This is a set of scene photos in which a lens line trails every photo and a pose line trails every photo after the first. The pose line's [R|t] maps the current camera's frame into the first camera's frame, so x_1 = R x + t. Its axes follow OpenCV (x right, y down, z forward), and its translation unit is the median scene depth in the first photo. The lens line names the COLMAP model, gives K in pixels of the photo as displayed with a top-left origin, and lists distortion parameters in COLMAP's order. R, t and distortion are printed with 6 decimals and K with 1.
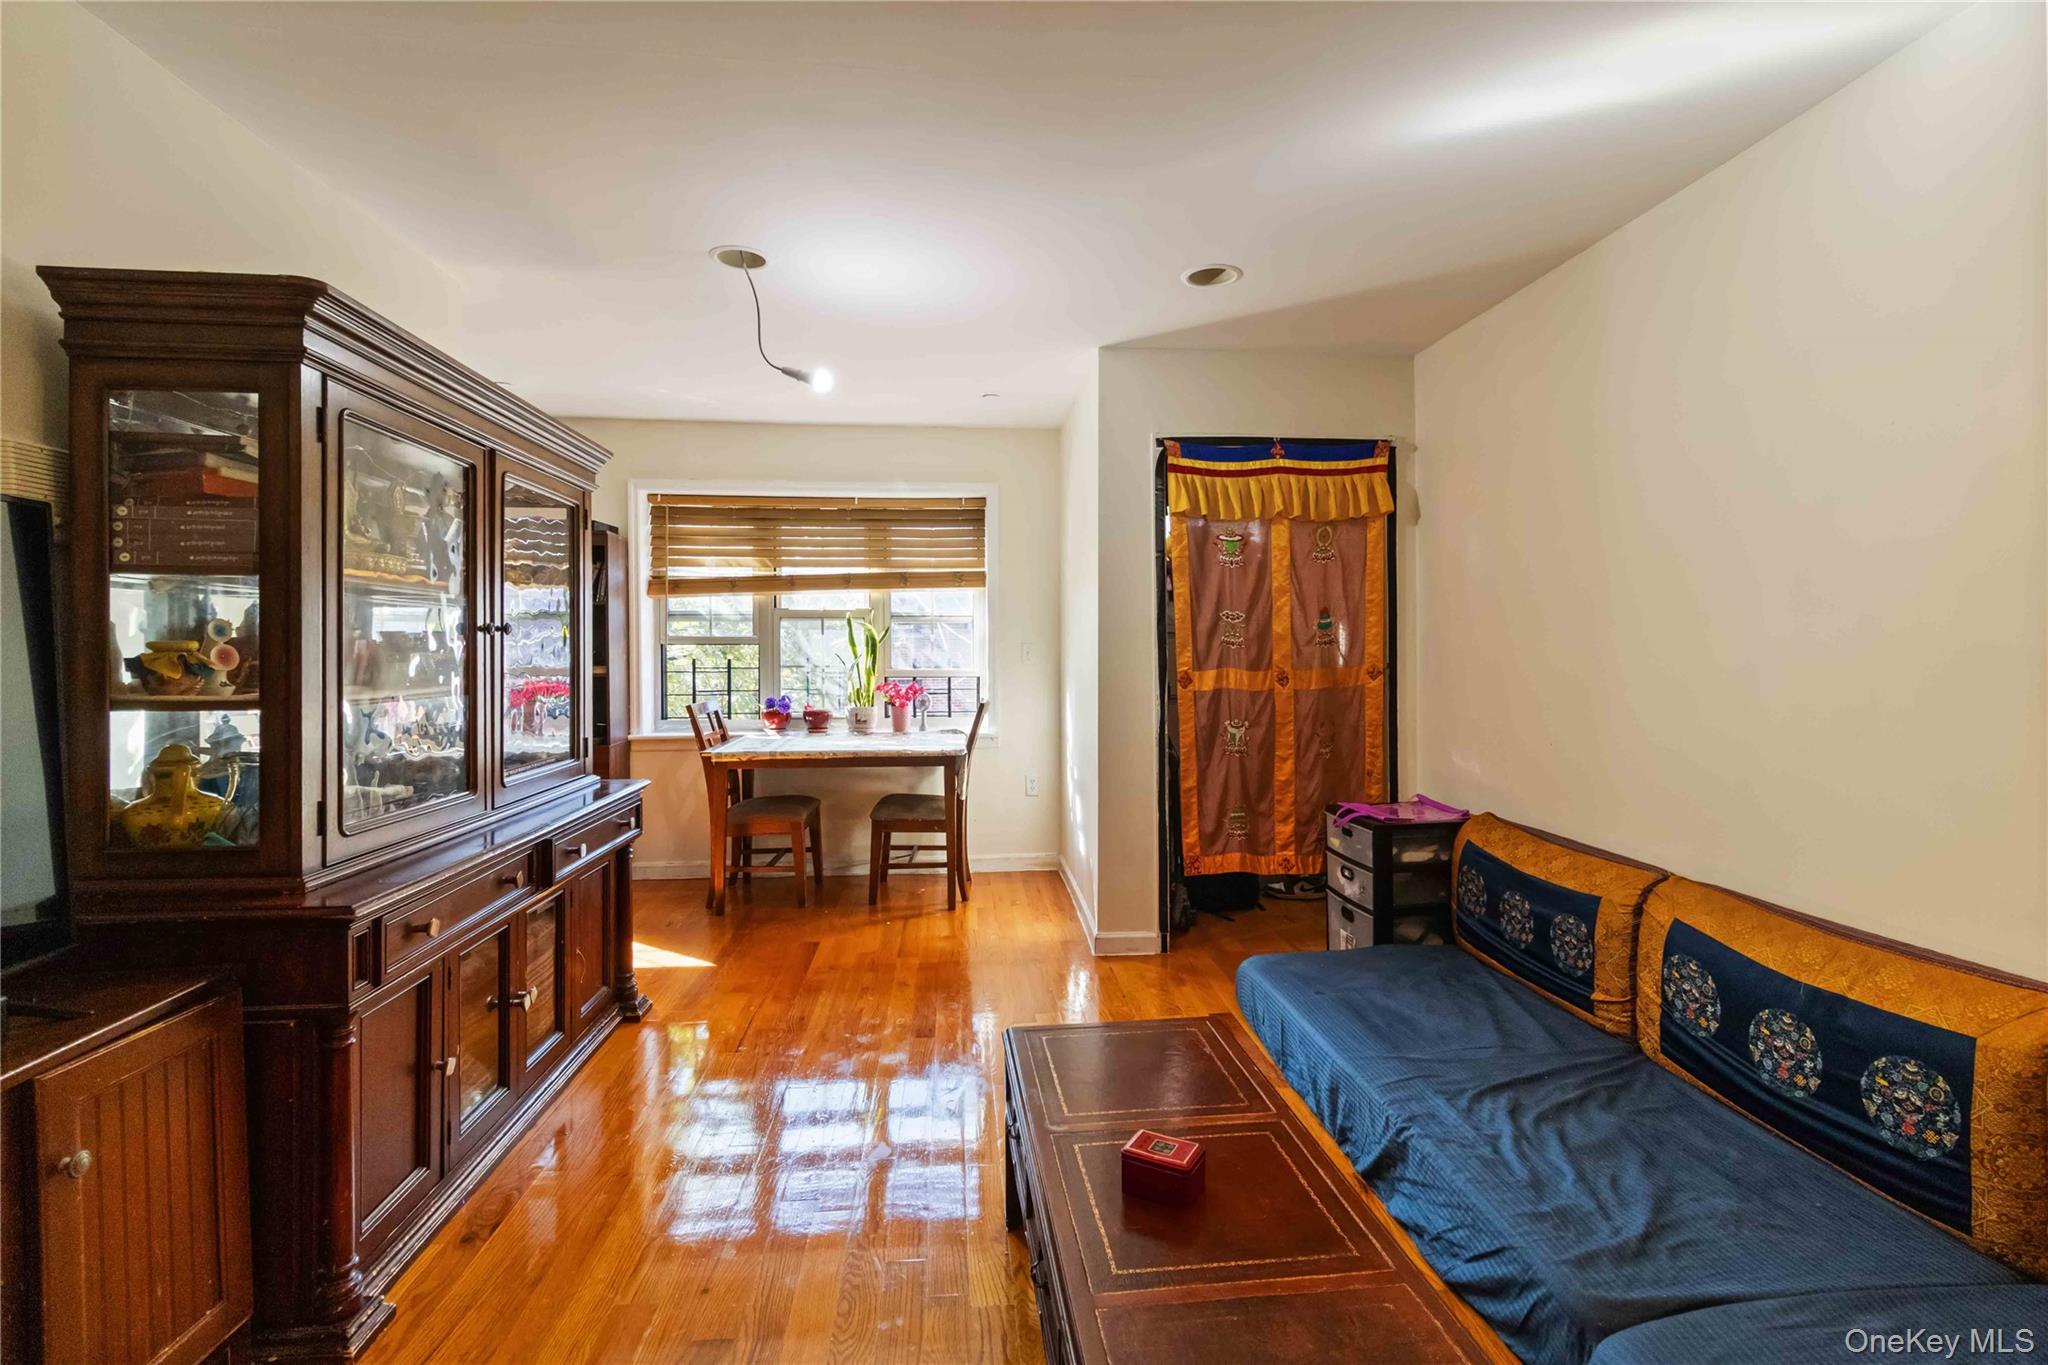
lens RADIAL K [[967.0, 0, 1034.2], [0, 967.0, 657.6], [0, 0, 1]] dist [-0.001524, -0.000901]
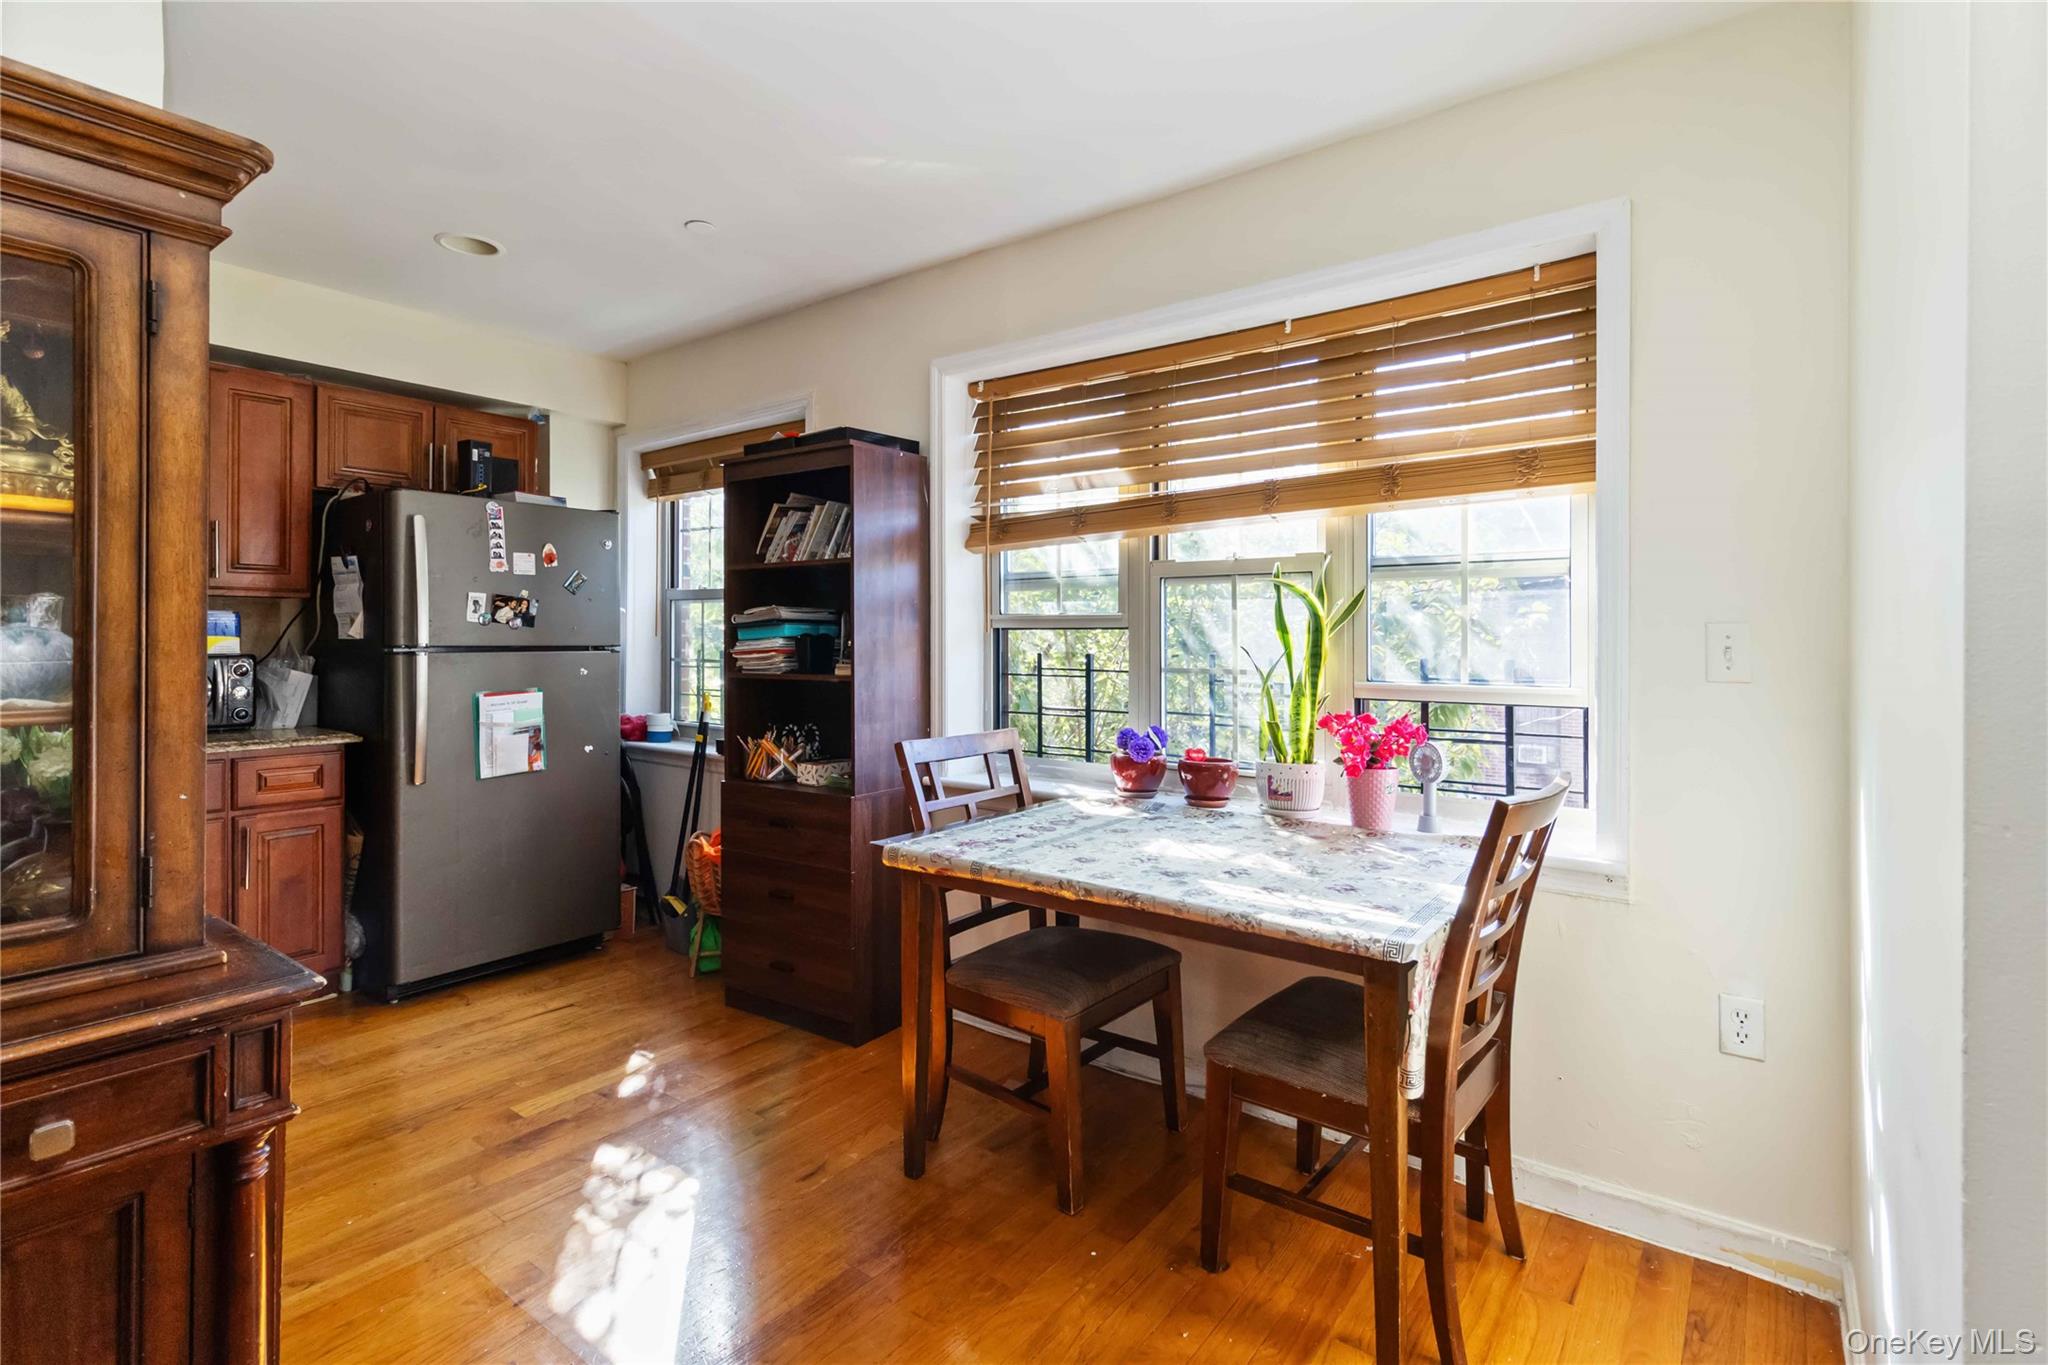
lens RADIAL K [[967.0, 0, 1069.6], [0, 967.0, 638.8], [0, 0, 1]] dist [-0.001524, -0.000901]
pose [[0.735076, 0.003196, -0.677978, 0.085744], [-0.003229, 0.999994, 0.001214, -0.011699], [0.677977, 0.001296, 0.735082, 0.840554]]
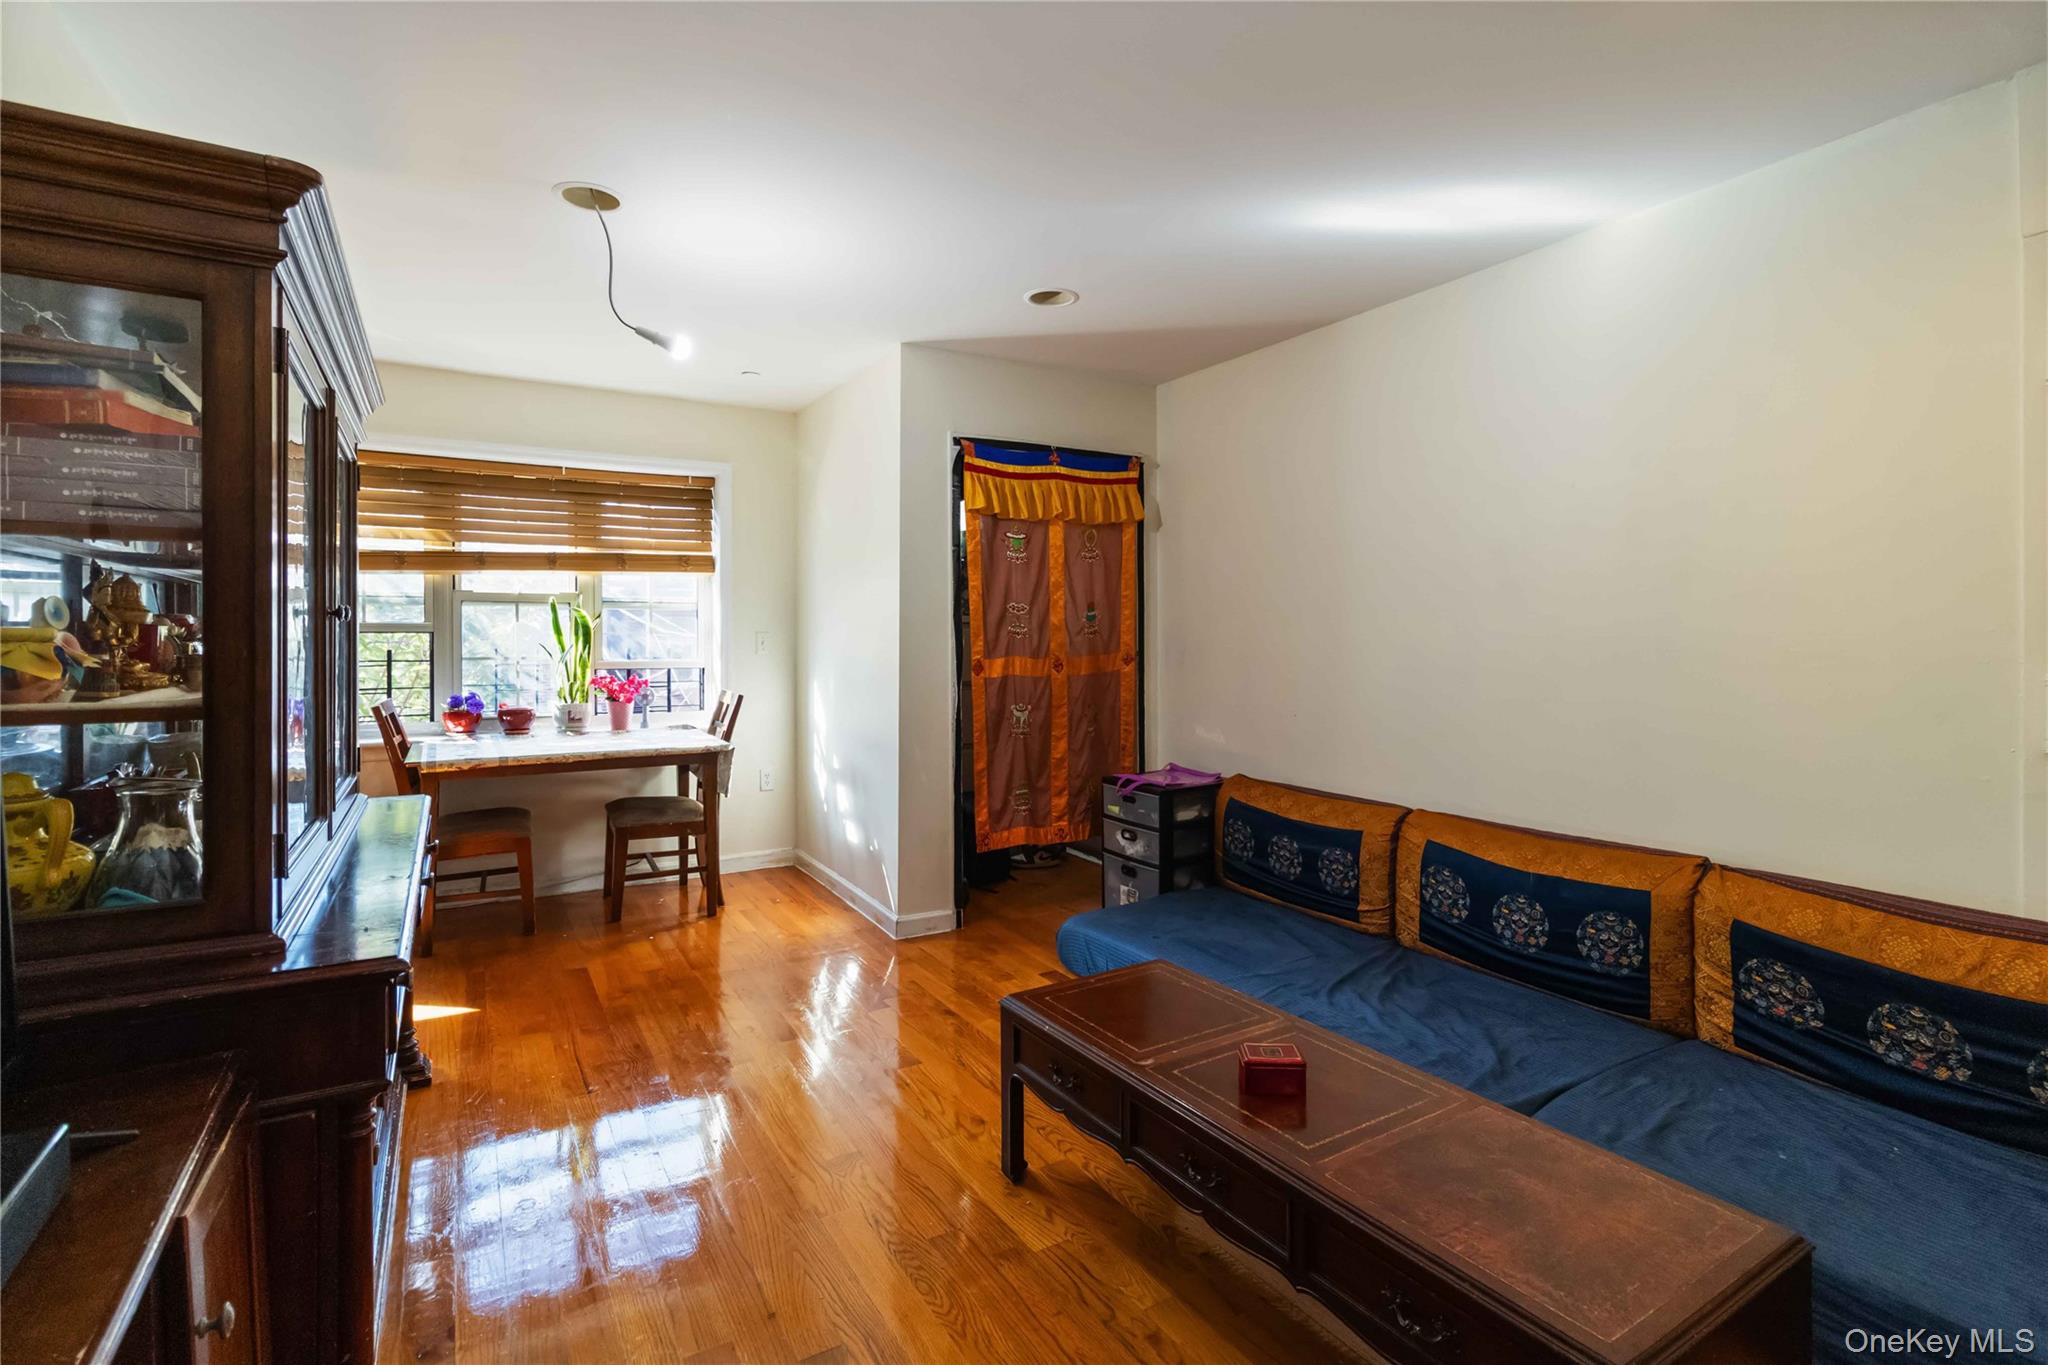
lens RADIAL K [[967.0, 0, 1052.8], [0, 967.0, 646.7], [0, 0, 1]] dist [-0.001524, -0.000901]
pose [[0.898502, -0.002948, 0.438960, -0.246417], [0.002915, 0.999995, 0.000750, -0.000512], [-0.438960, 0.000606, 0.898506, 0.012971]]
